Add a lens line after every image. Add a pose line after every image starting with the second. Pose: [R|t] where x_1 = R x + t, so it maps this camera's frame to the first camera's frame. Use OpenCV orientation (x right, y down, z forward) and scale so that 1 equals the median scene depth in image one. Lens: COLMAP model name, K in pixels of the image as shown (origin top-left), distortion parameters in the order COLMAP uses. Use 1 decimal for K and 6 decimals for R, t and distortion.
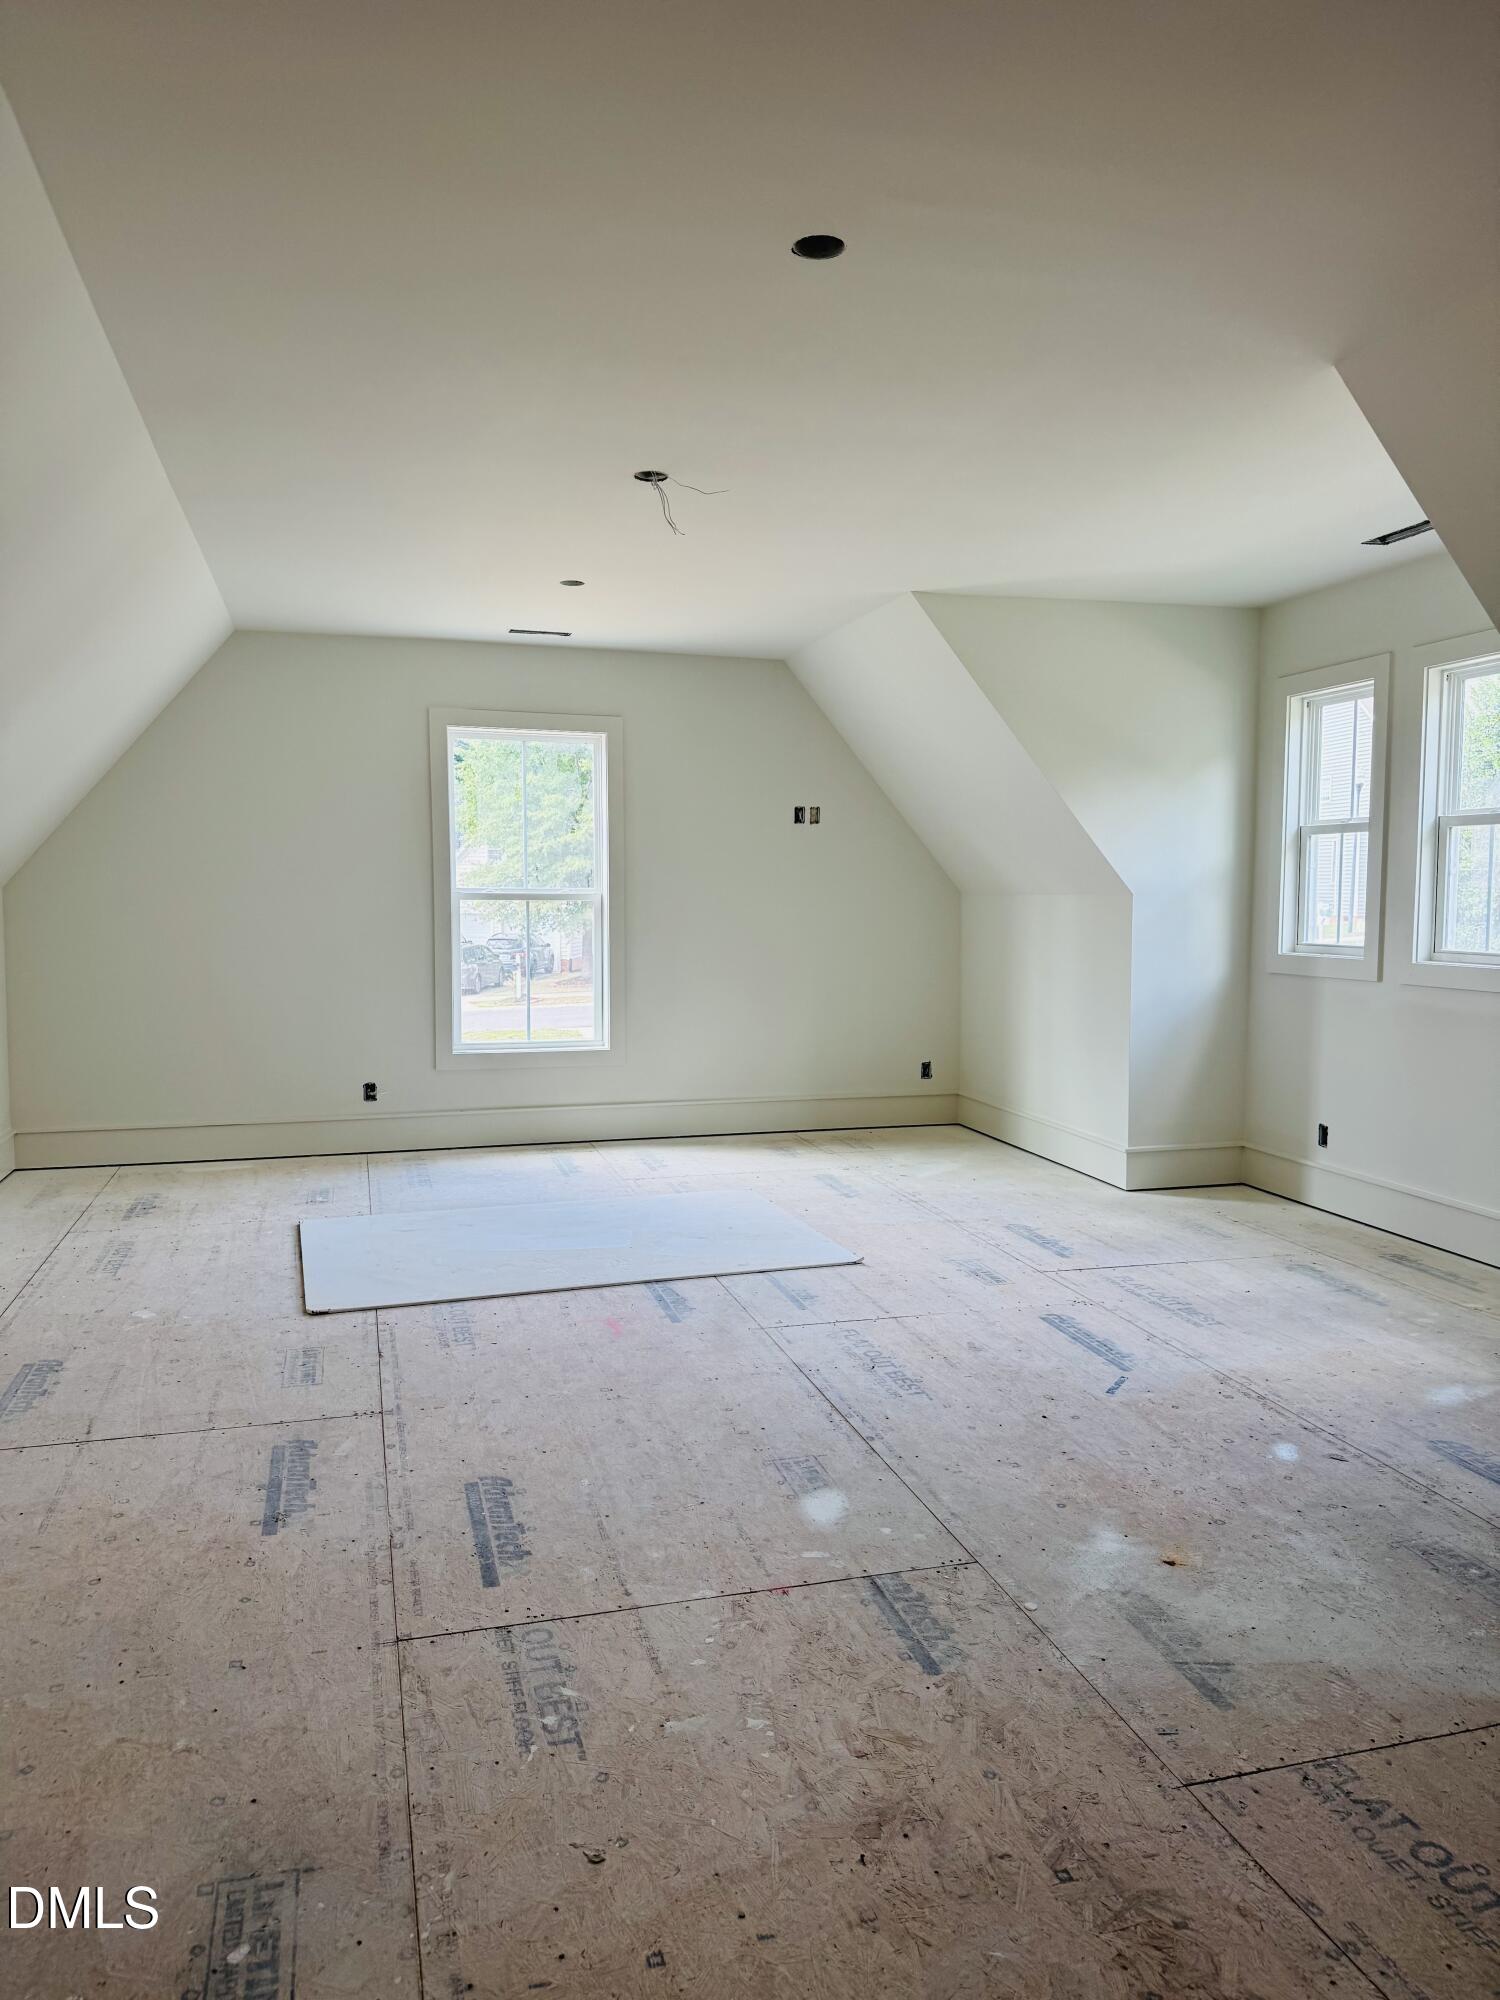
lens RADIAL K [[1360.5, 0, 750.0], [0, 1360.5, 1000.0], [0, 0, 1]] dist [-0.004957, -0.004915]
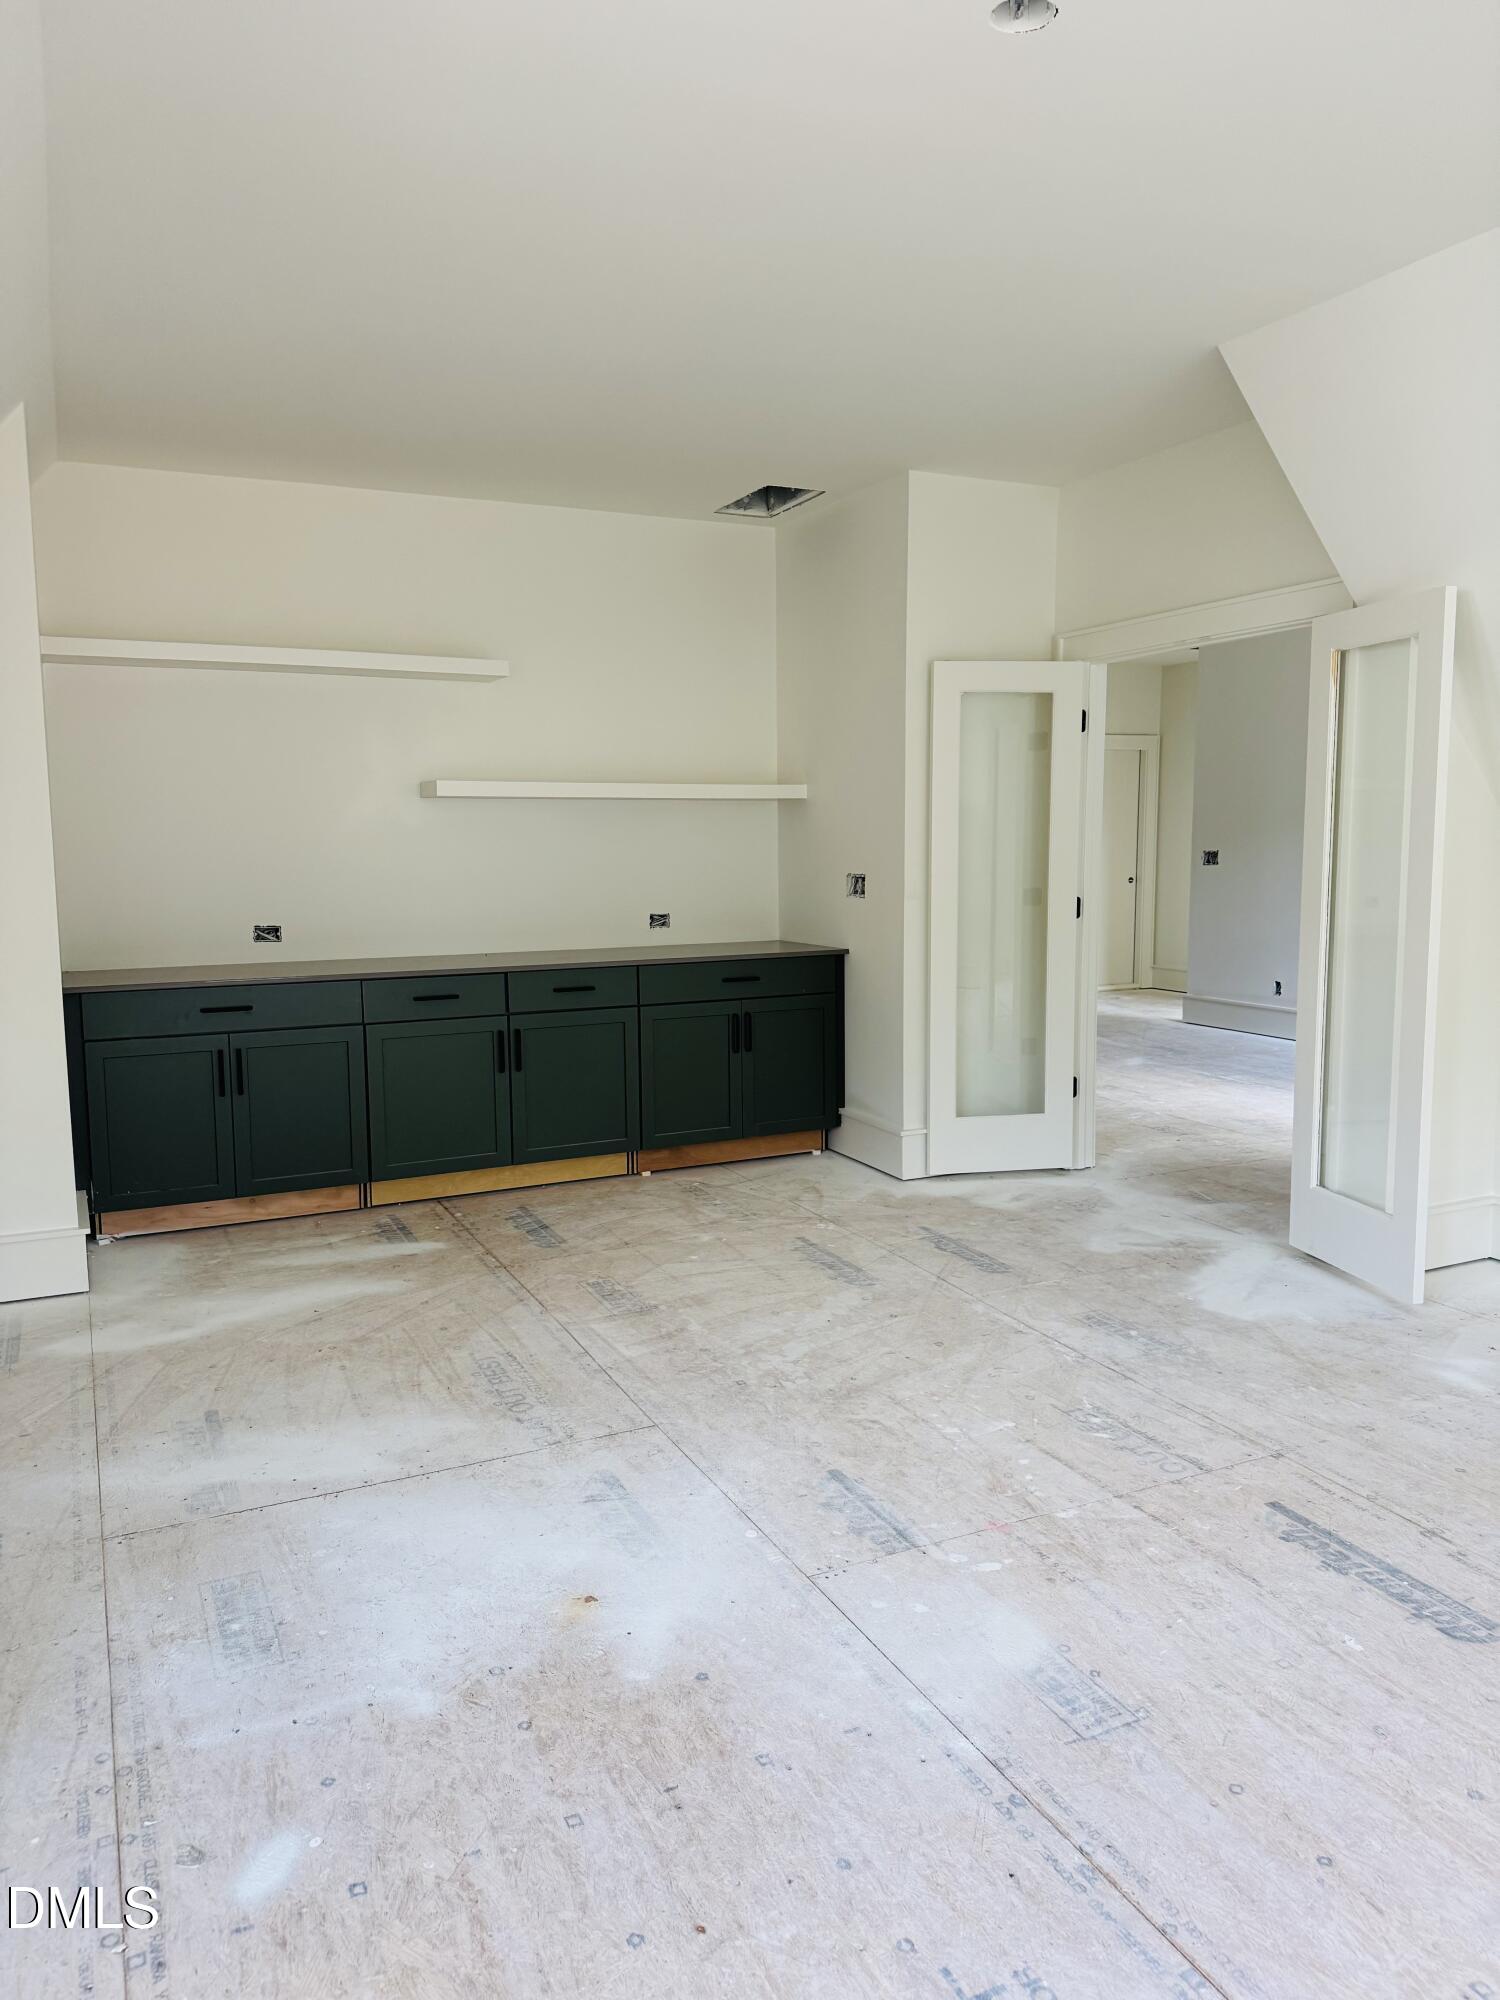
lens RADIAL K [[1360.5, 0, 750.0], [0, 1360.5, 1000.0], [0, 0, 1]] dist [-0.004957, -0.004915]
pose [[-0.984761, 0.029861, -0.171332, 0.355958], [-0.005703, 0.979074, 0.203423, -0.142672], [0.173821, 0.201300, -0.963984, 1.828726]]
